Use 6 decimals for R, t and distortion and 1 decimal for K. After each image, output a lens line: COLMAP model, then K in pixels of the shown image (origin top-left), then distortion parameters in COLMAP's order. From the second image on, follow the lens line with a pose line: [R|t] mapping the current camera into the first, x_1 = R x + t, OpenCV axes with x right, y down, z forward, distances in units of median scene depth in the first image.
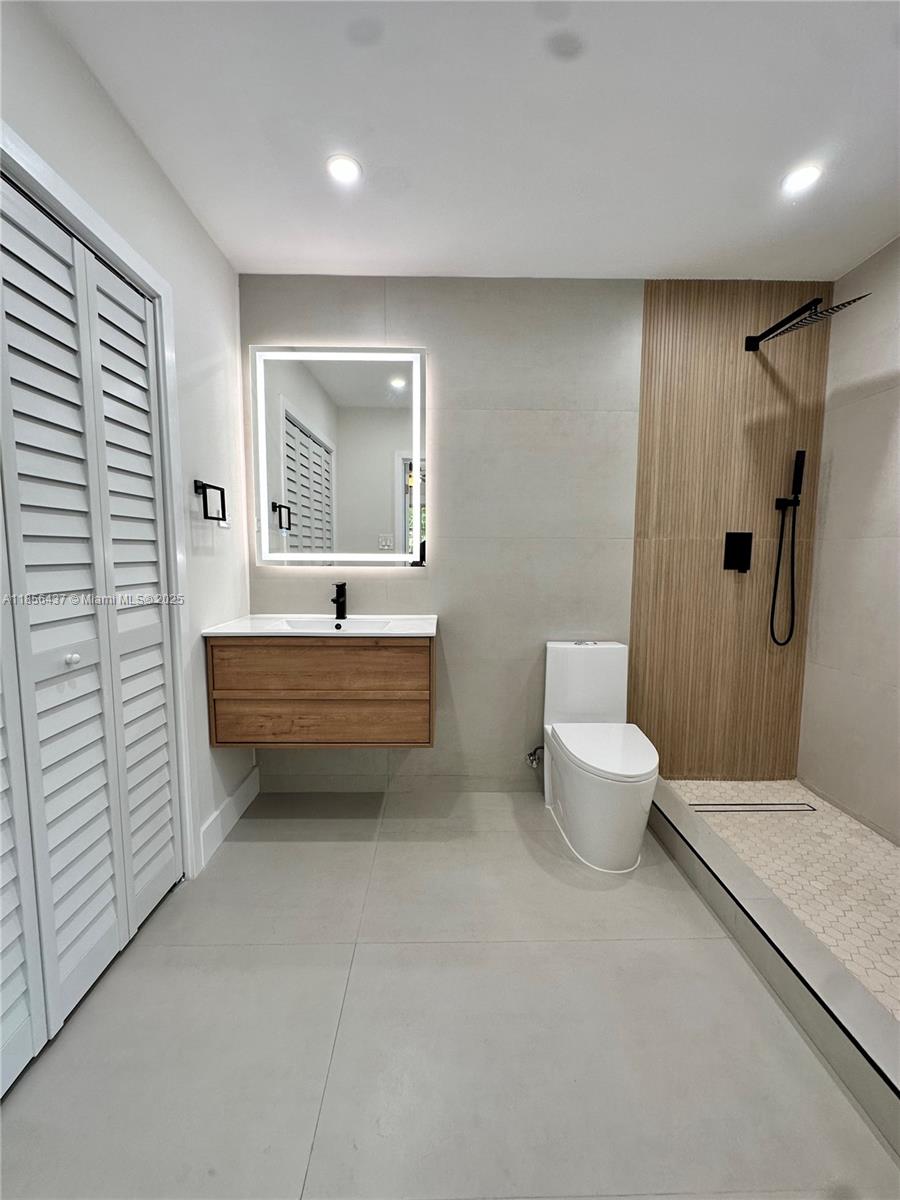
lens RADIAL K [[477.7, 0, 449.8], [0, 477.7, 599.3], [0, 0, 1]] dist [-0.007953, 0.001232]
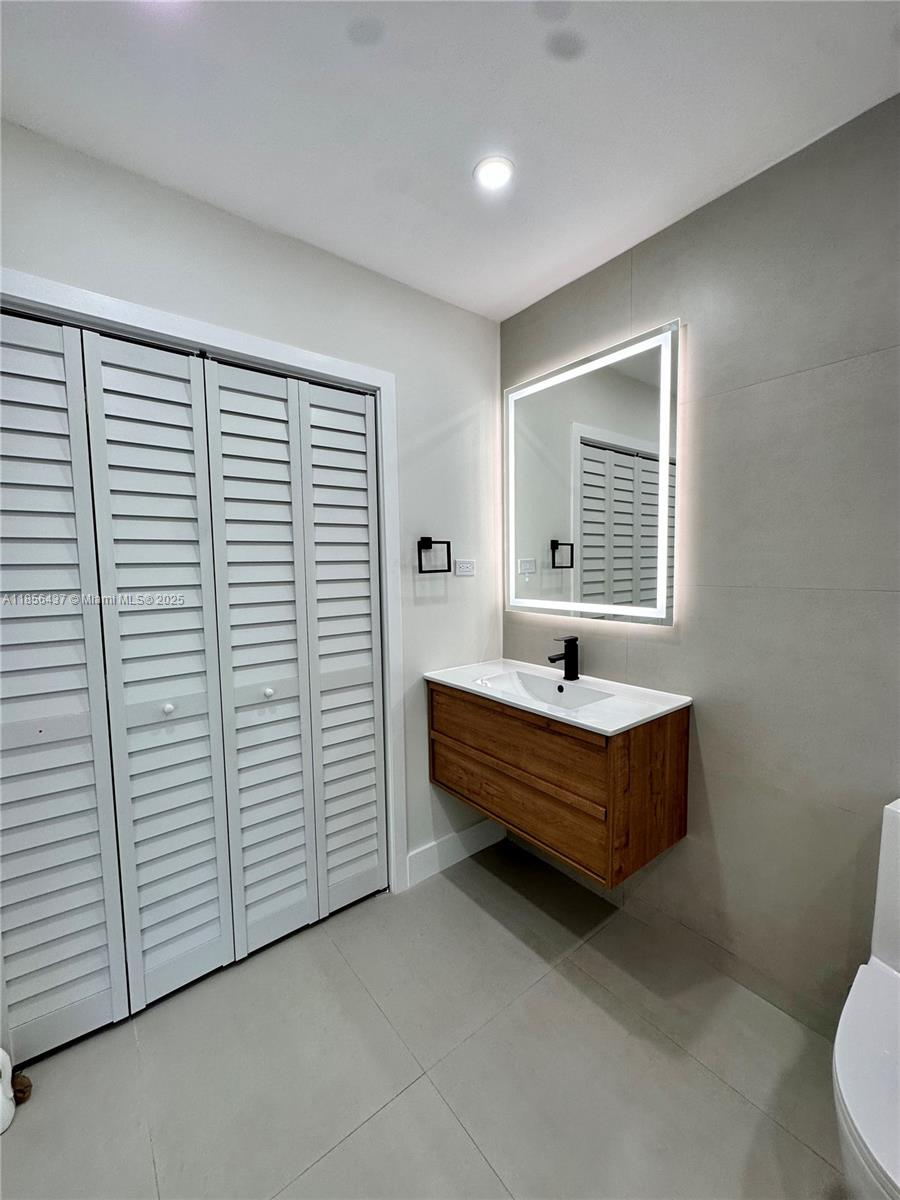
lens RADIAL K [[477.7, 0, 449.8], [0, 477.7, 599.3], [0, 0, 1]] dist [-0.007953, 0.001232]
pose [[0.603969, 0.045301, -0.795720, 0.371050], [-0.058741, 0.998198, 0.012243, -0.117995], [0.794841, 0.039347, 0.605541, 0.369025]]
